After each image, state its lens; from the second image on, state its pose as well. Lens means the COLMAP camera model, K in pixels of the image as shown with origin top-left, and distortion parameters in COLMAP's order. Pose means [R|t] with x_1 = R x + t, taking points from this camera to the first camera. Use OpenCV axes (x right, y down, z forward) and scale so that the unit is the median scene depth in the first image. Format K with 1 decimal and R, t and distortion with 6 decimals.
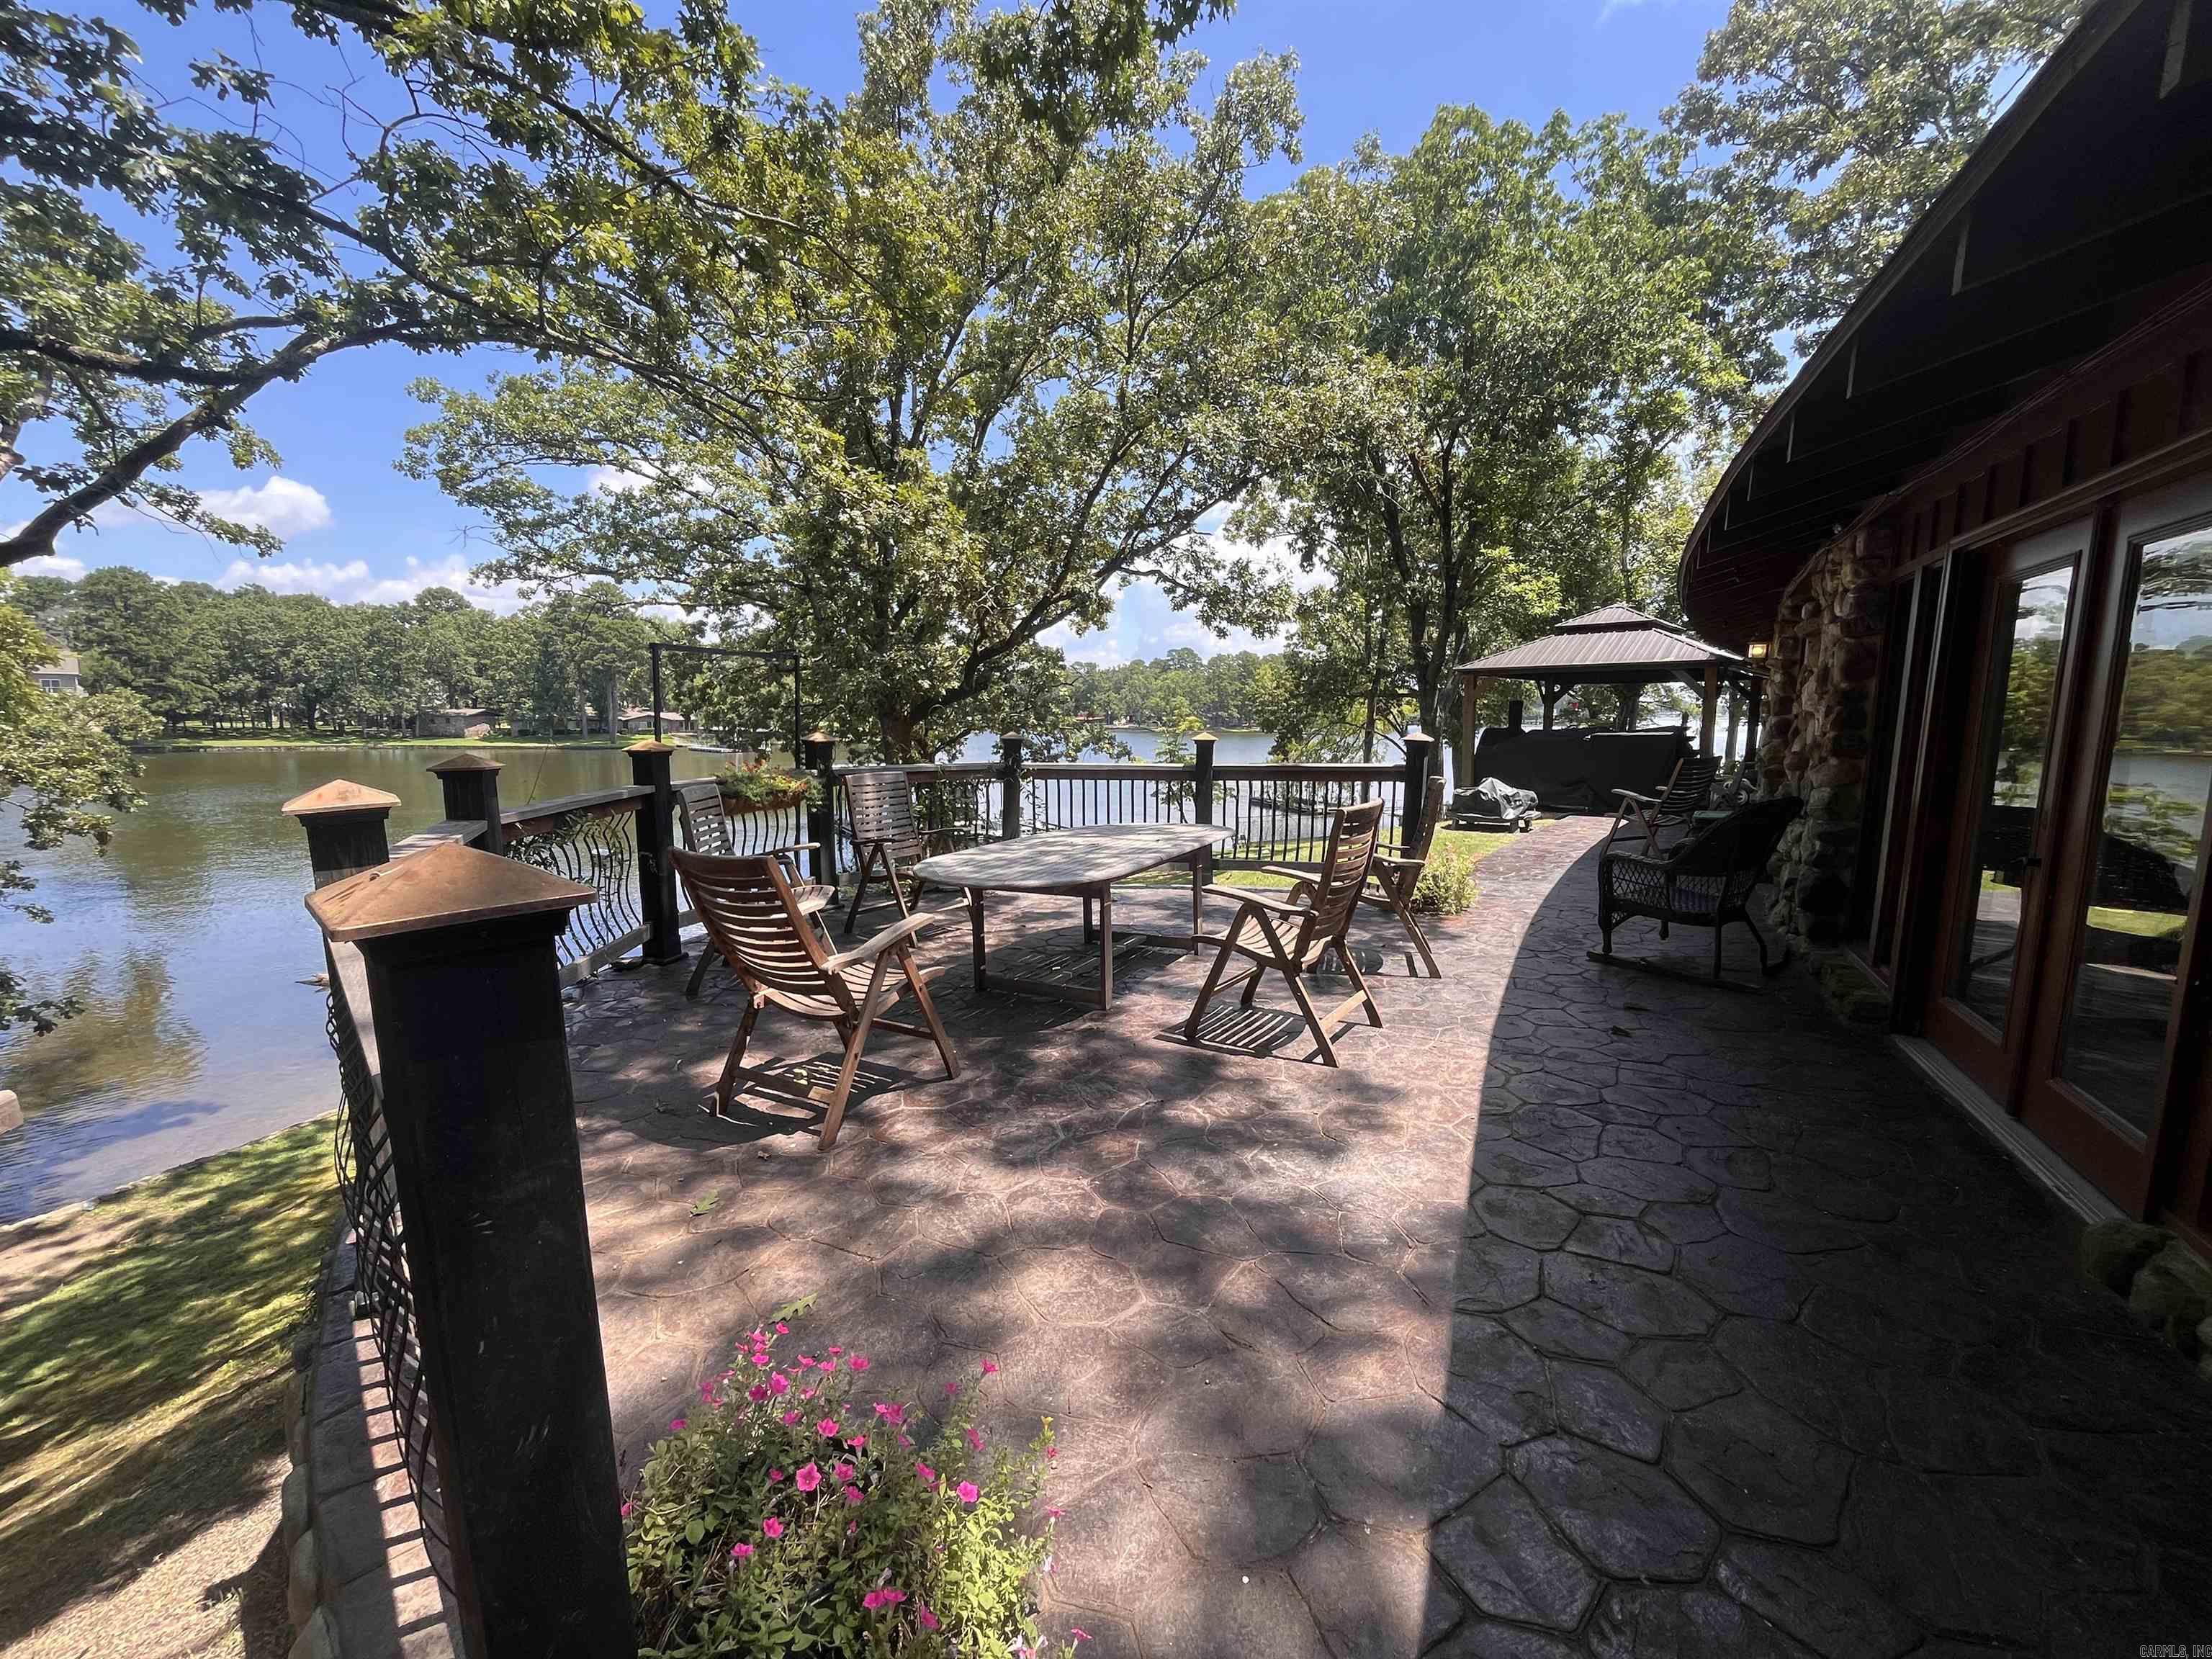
lens RADIAL K [[889.1, 0, 1105.4], [0, 889.1, 845.5], [0, 0, 1]] dist [0.002552, 0.000321]
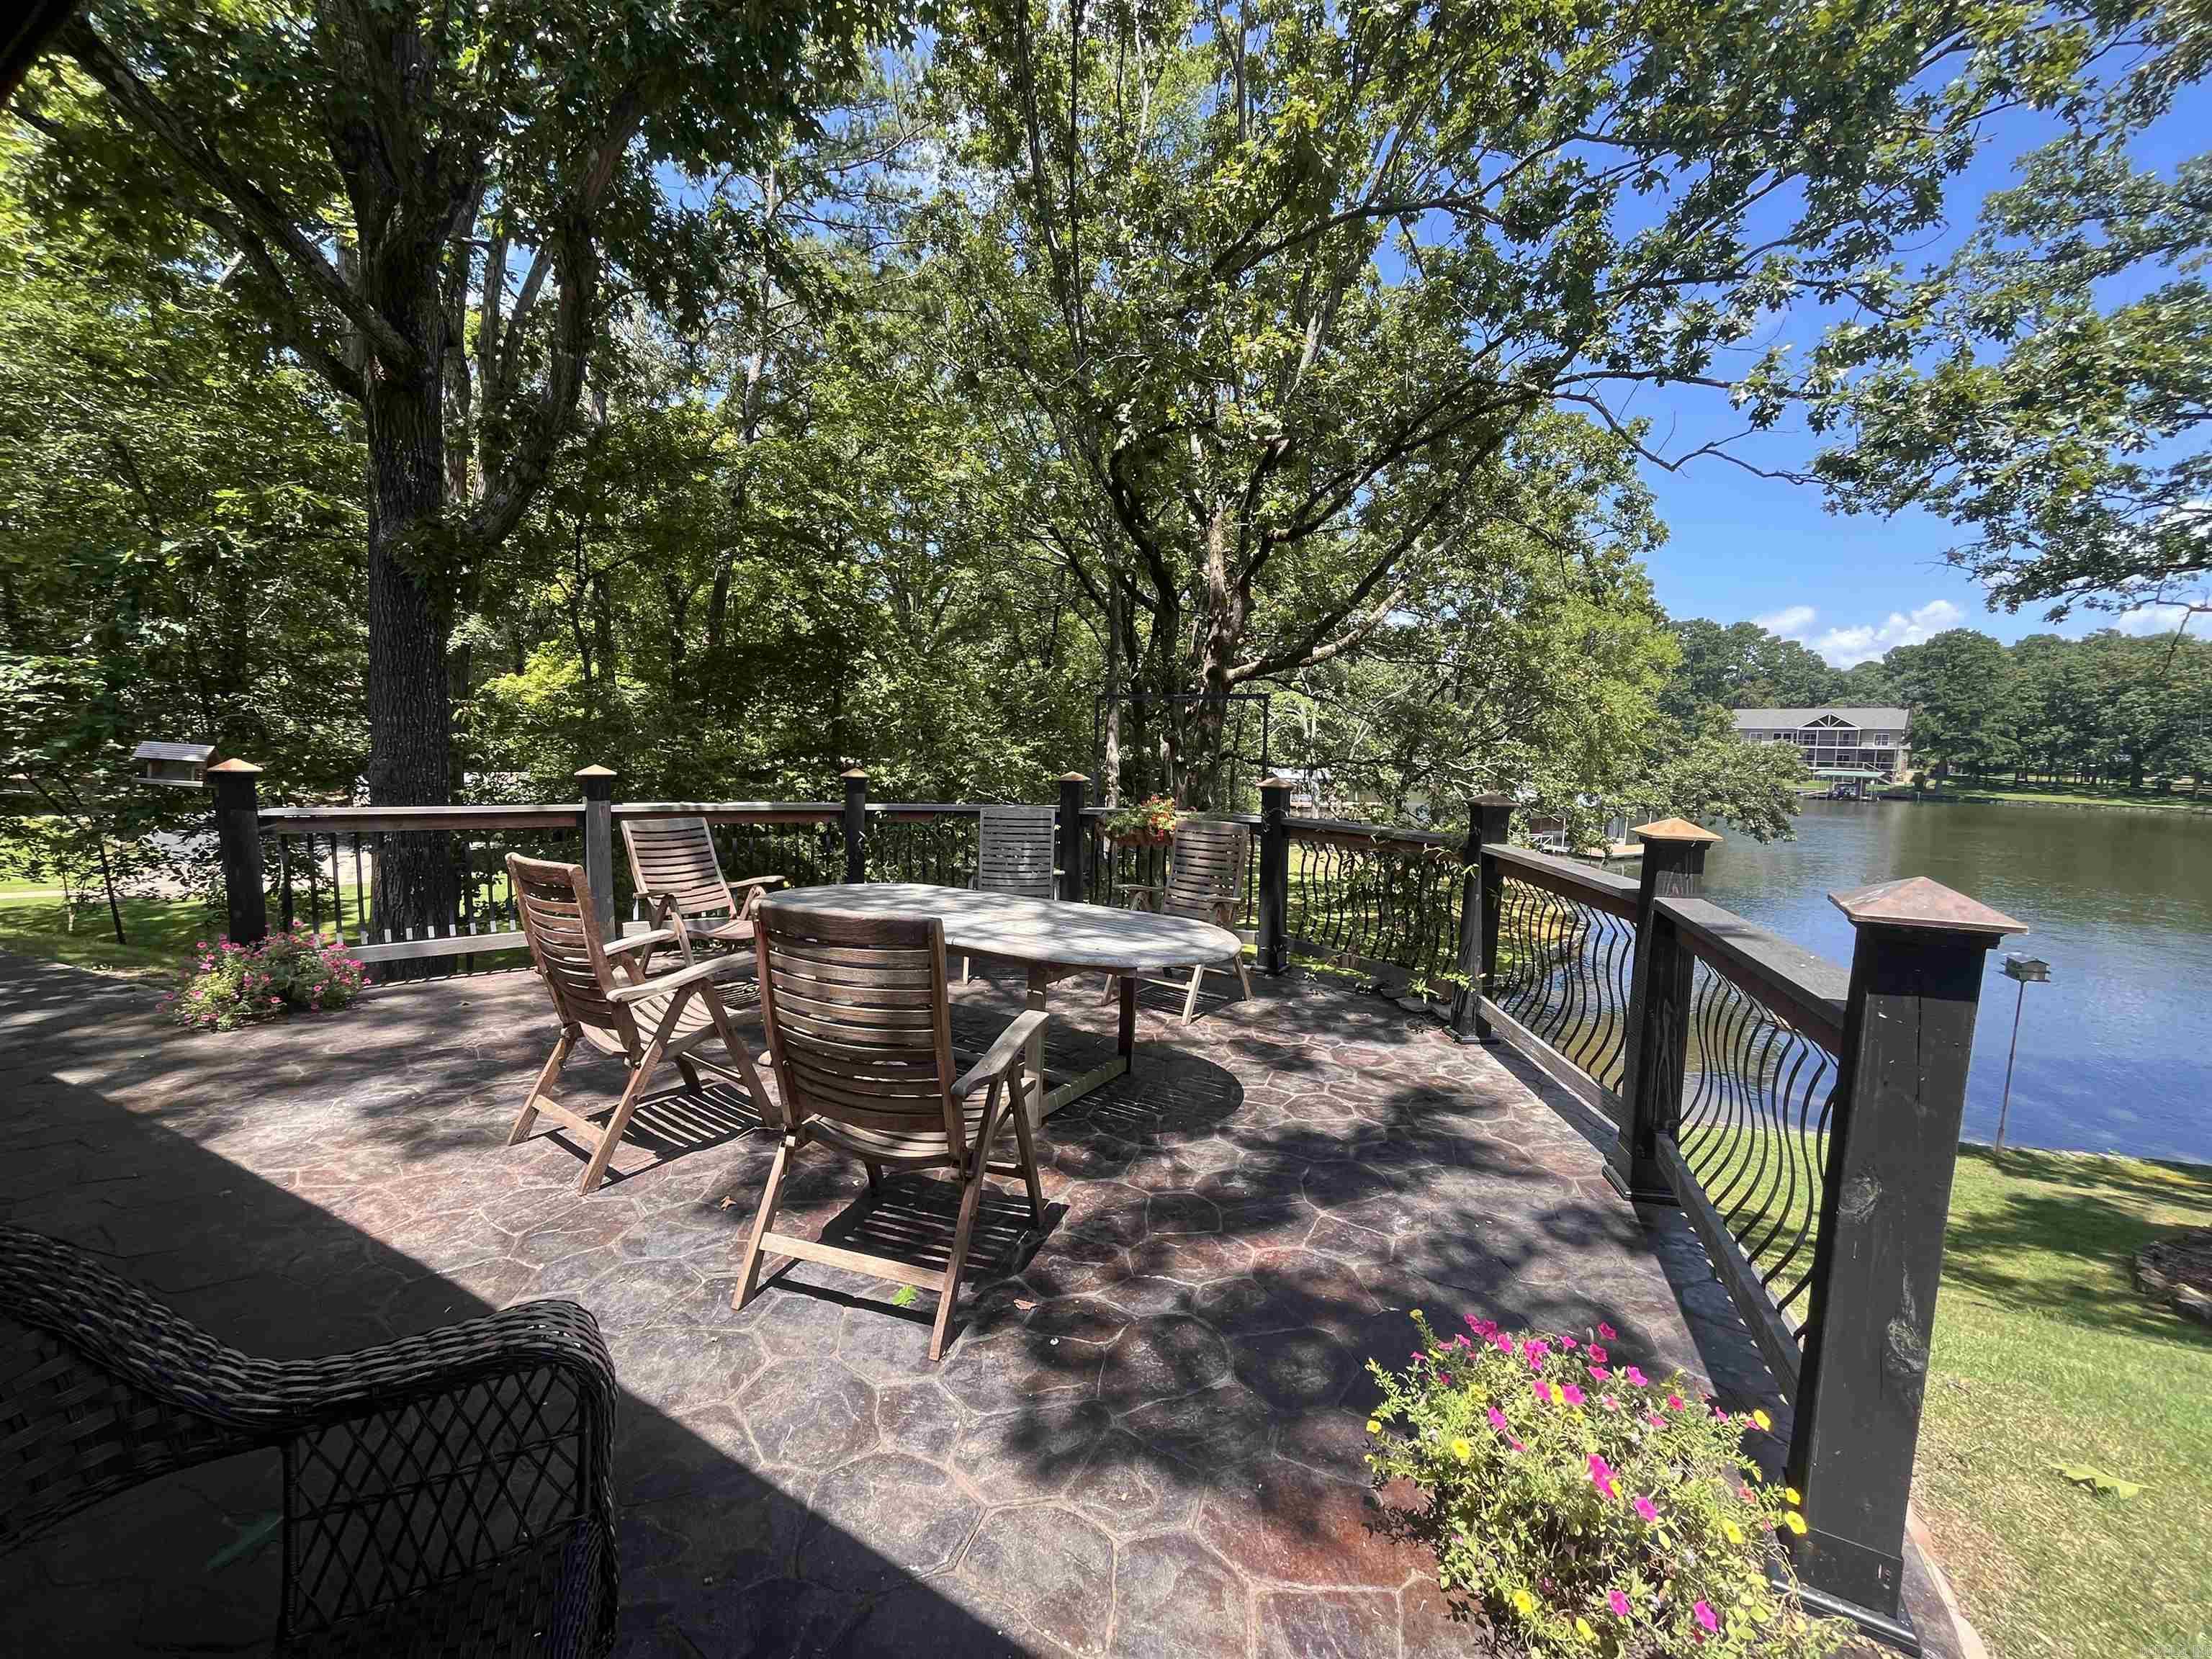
lens RADIAL K [[889.1, 0, 1102.8], [0, 889.1, 832.0], [0, 0, 1]] dist [0.002552, 0.000321]
pose [[-0.047908, 0.093963, -0.994422, 0.986059], [-0.166697, 0.980851, 0.100712, -0.221793], [0.984844, 0.170592, -0.031327, 1.411637]]
